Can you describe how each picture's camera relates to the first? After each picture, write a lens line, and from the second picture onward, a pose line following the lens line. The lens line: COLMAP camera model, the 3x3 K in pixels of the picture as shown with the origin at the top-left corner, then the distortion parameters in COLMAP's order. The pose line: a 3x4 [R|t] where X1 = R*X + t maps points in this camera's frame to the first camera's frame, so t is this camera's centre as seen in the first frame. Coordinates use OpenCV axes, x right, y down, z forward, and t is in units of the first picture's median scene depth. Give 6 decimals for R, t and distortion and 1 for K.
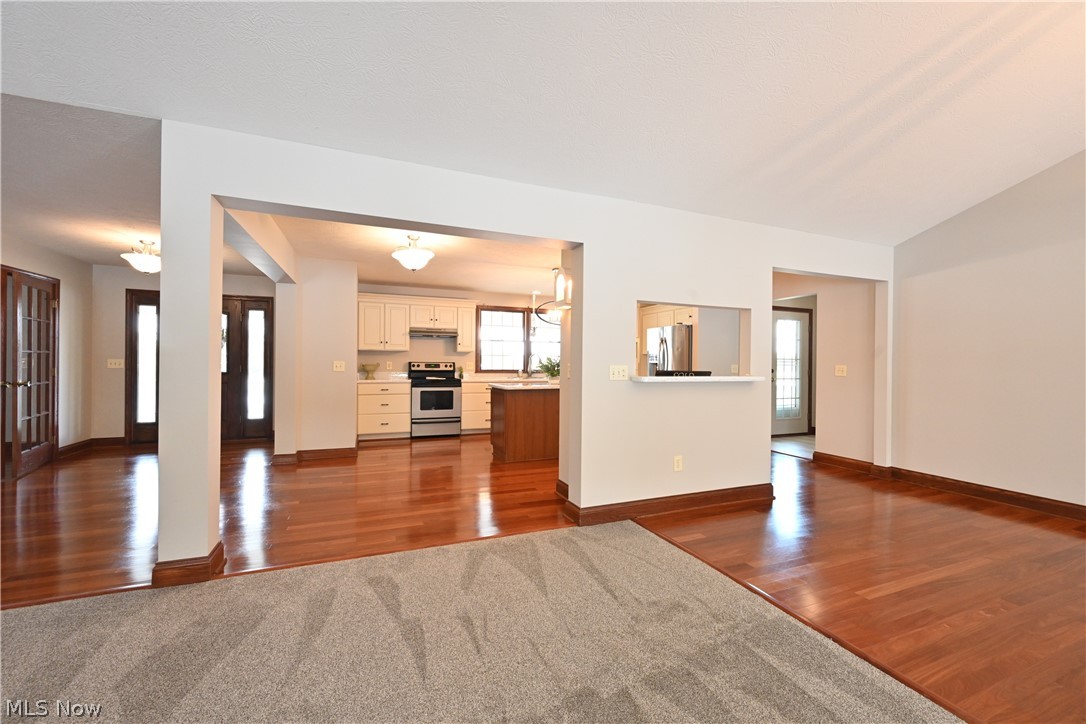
lens RADIAL K [[424.2, 0, 543.0], [0, 424.2, 362.0], [0, 0, 1]] dist [-0.000227, -0.000043]
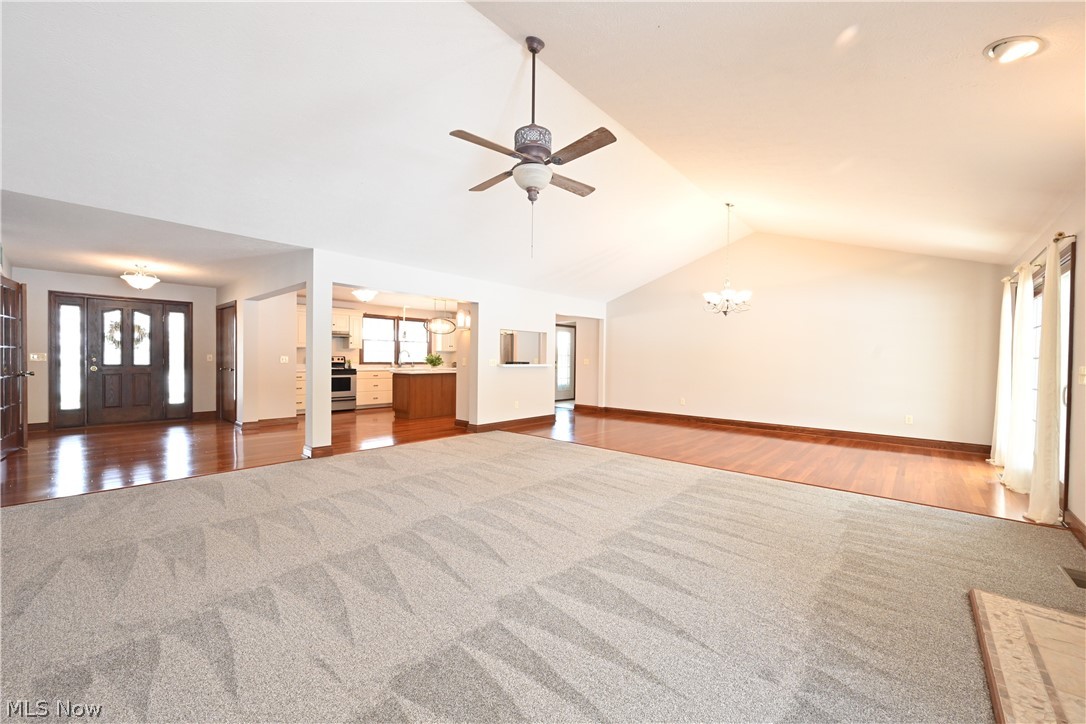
lens RADIAL K [[424.2, 0, 543.0], [0, 424.2, 362.0], [0, 0, 1]] dist [-0.000227, -0.000043]
pose [[0.893339, -0.002416, 0.449376, -0.269534], [-0.005201, 0.999863, 0.015716, -0.006398], [-0.449353, -0.016377, 0.893204, -0.498358]]
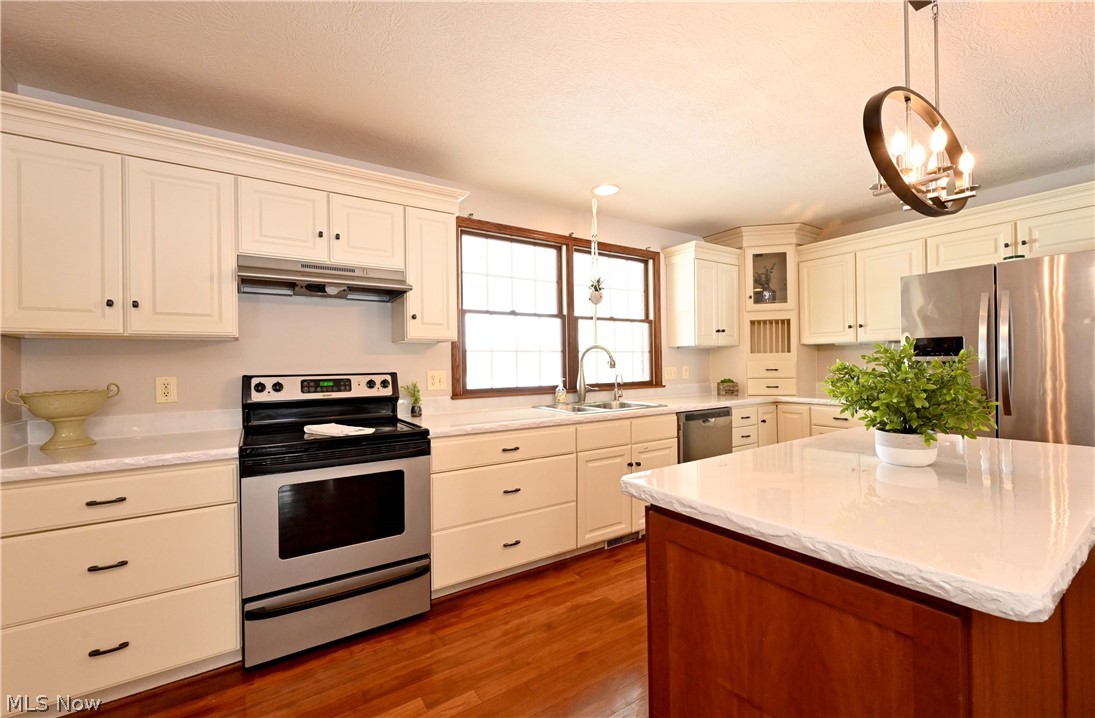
lens RADIAL K [[441.2, 0, 547.5], [0, 441.2, 359.0], [0, 0, 1]] dist [-0.026014, -0.000036]
pose [[0.979286, -0.022114, 0.201270, -0.171661], [0.023893, 0.999694, -0.006416, -0.005040], [-0.201066, 0.011092, 0.979515, 0.675131]]
